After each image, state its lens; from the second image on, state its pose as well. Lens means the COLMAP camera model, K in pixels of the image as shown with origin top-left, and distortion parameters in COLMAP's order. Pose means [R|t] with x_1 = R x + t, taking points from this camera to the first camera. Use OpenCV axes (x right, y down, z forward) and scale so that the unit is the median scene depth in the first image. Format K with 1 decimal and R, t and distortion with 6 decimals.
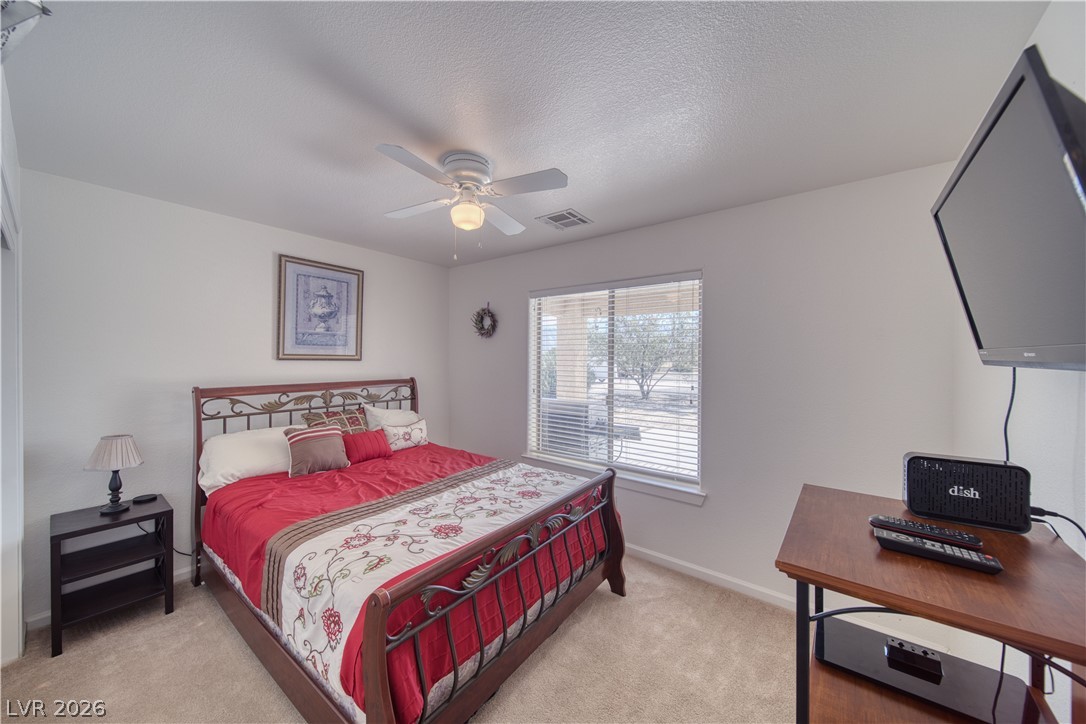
lens RADIAL K [[379.9, 0, 543.0], [0, 379.9, 359.2], [0, 0, 1]] dist [0.000067, -0.002220]
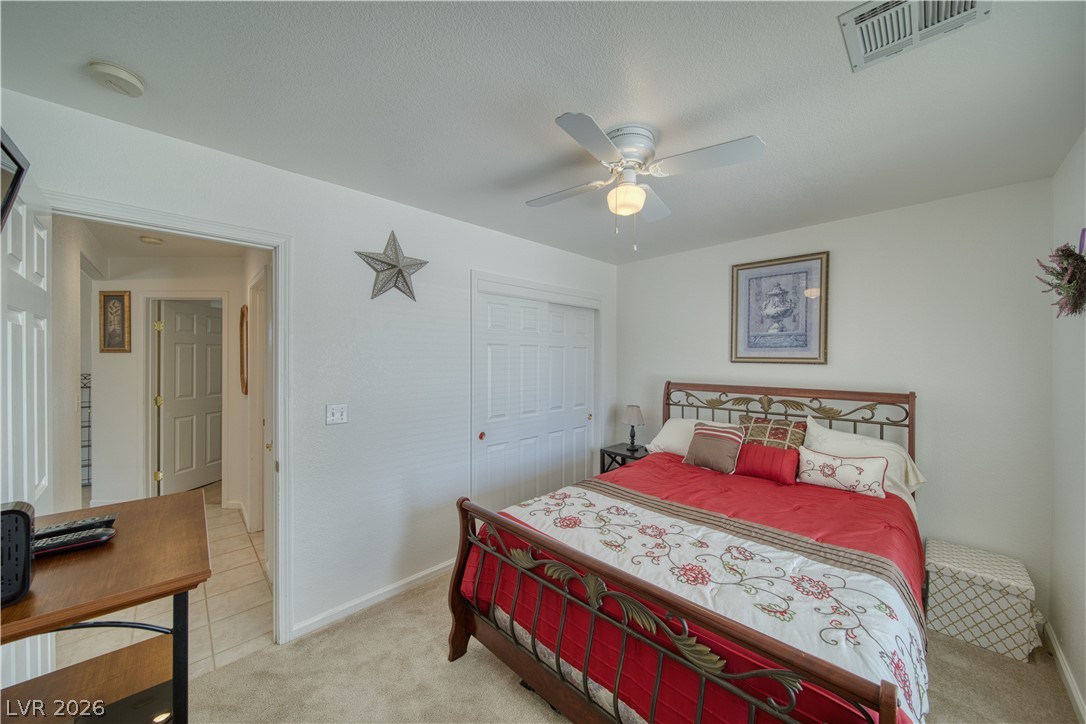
lens RADIAL K [[379.9, 0, 543.0], [0, 379.9, 359.2], [0, 0, 1]] dist [0.000067, -0.002220]
pose [[-0.143684, -0.002526, -0.989620, 0.489748], [-0.008377, 0.999964, -0.001337, -0.001371], [0.989588, 0.008098, -0.143700, 0.653337]]
